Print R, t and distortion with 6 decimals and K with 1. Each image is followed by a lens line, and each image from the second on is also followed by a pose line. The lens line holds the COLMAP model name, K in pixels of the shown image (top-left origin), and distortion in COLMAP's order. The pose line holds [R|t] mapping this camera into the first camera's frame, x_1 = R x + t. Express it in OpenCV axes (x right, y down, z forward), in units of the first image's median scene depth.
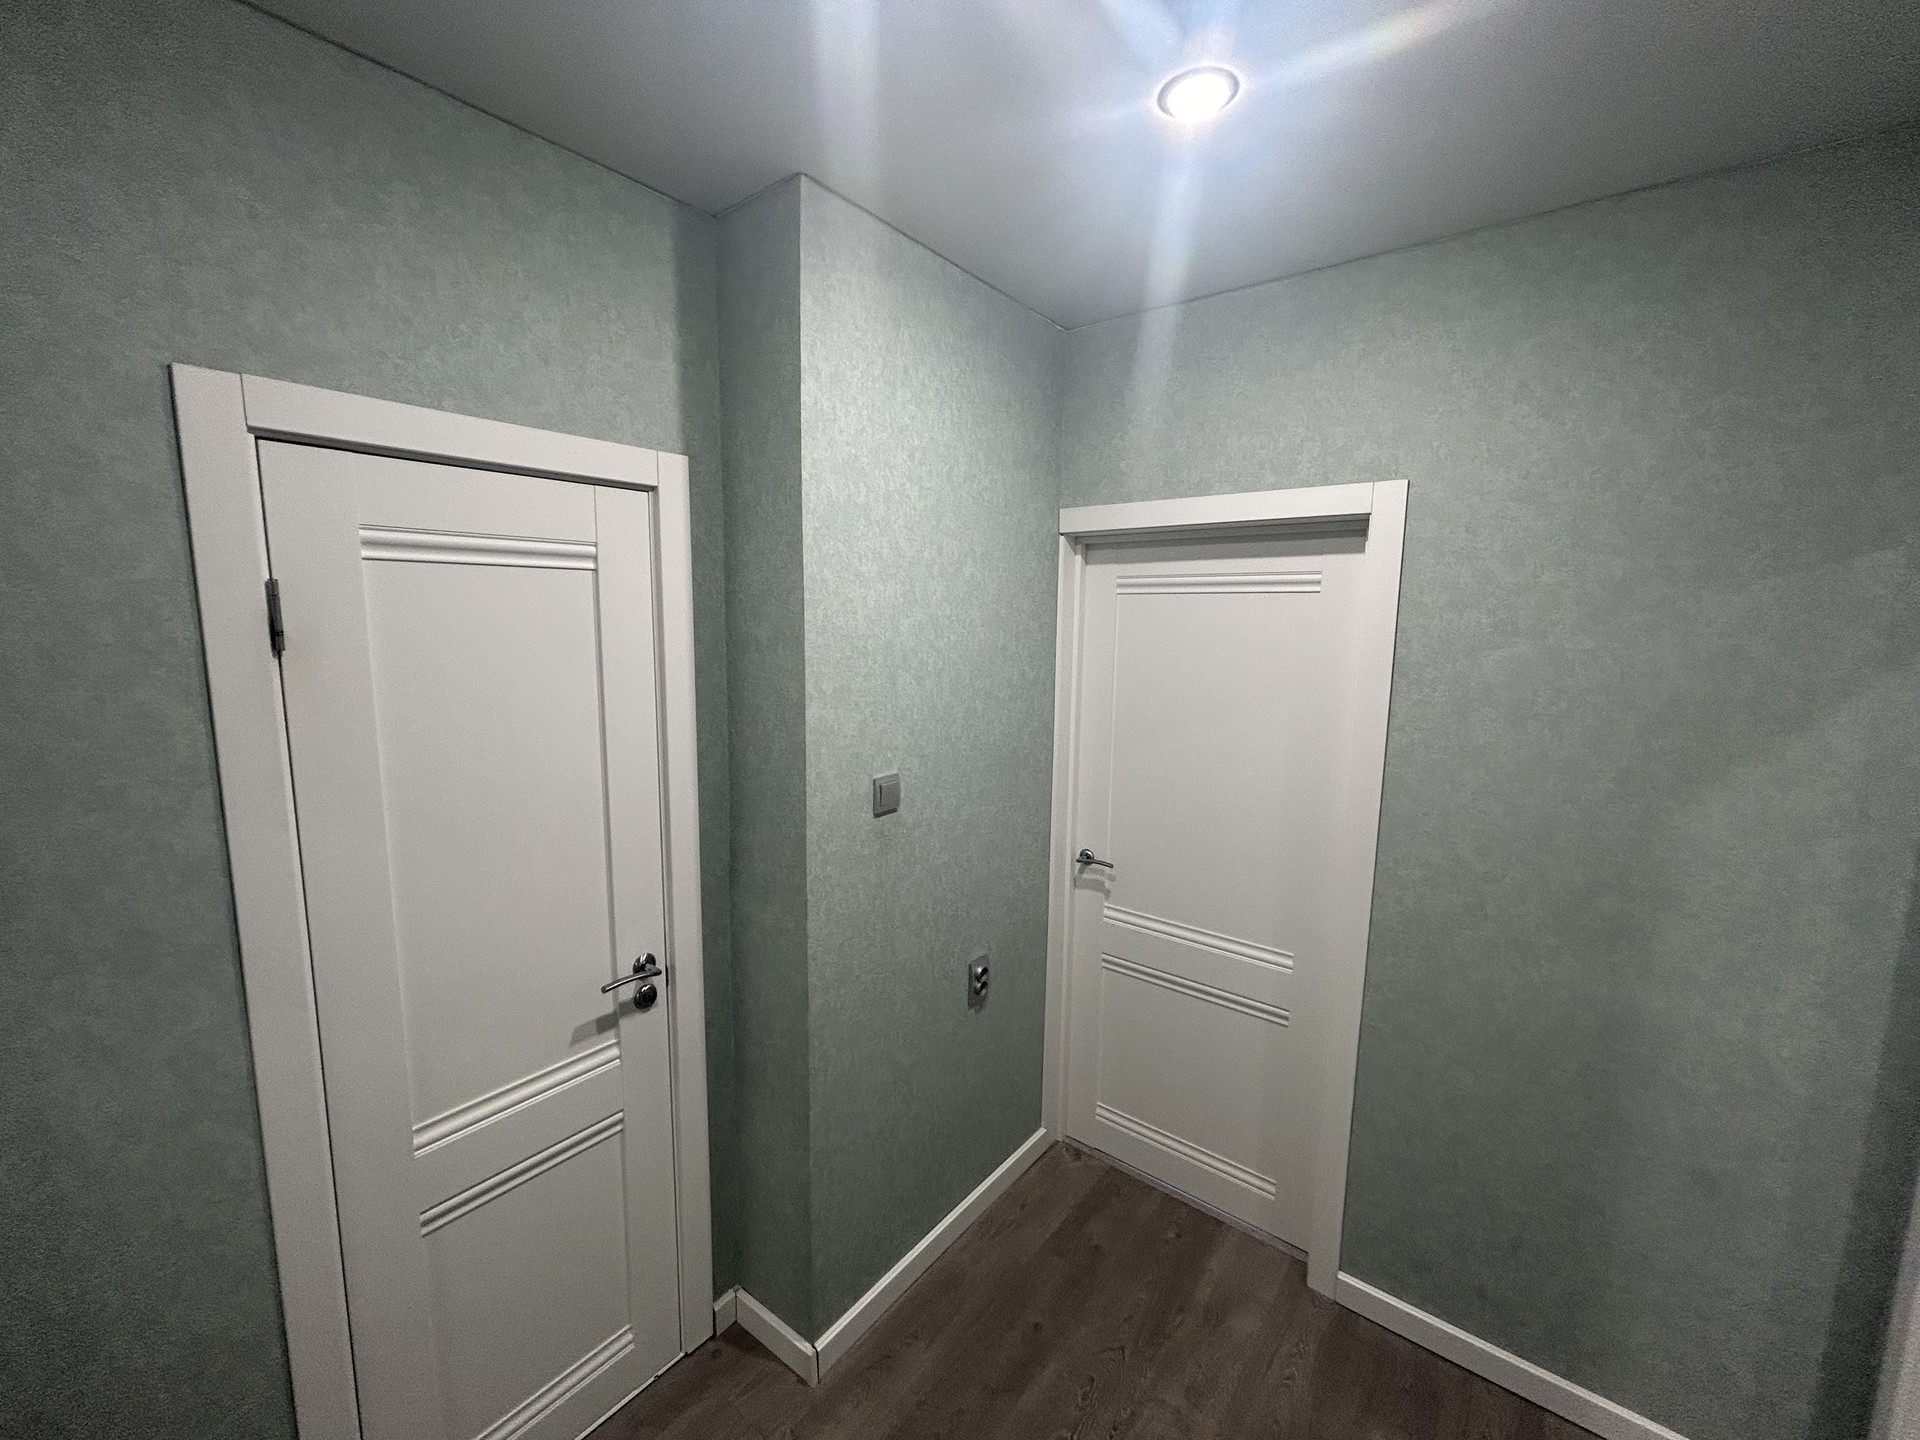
lens RADIAL K [[773.0, 0, 956.5], [0, 773.0, 716.8], [0, 0, 1]] dist [-0.000925, -0.000446]
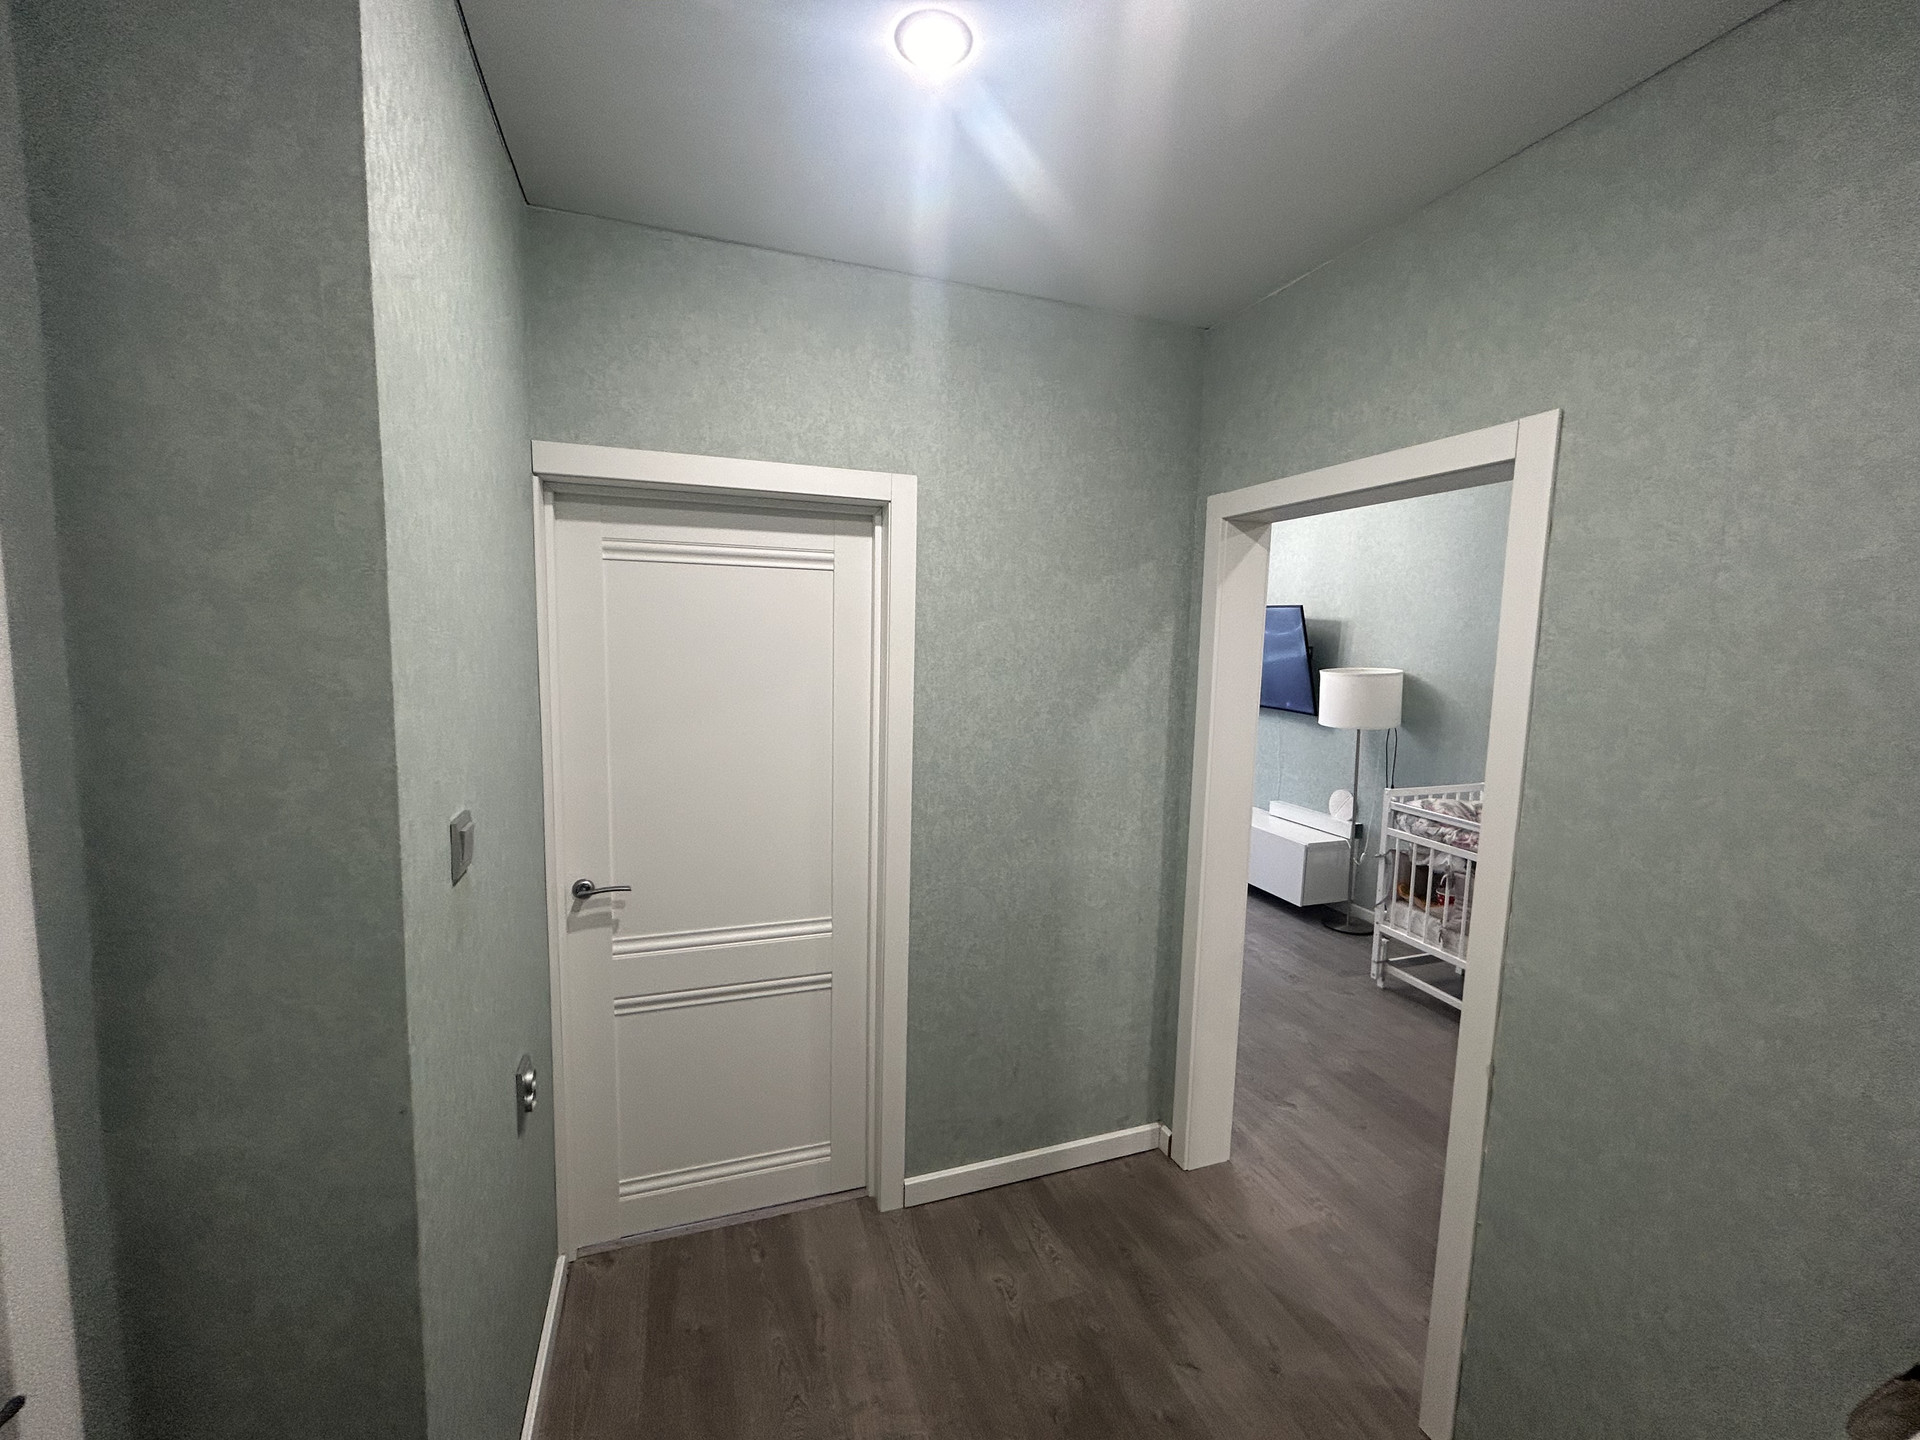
lens RADIAL K [[773.0, 0, 956.5], [0, 773.0, 716.8], [0, 0, 1]] dist [-0.000925, -0.000446]
pose [[0.534188, -0.090213, 0.840538, -0.355963], [0.096005, 0.994331, 0.045705, 0.006885], [-0.839896, 0.056281, 0.539821, 0.301899]]
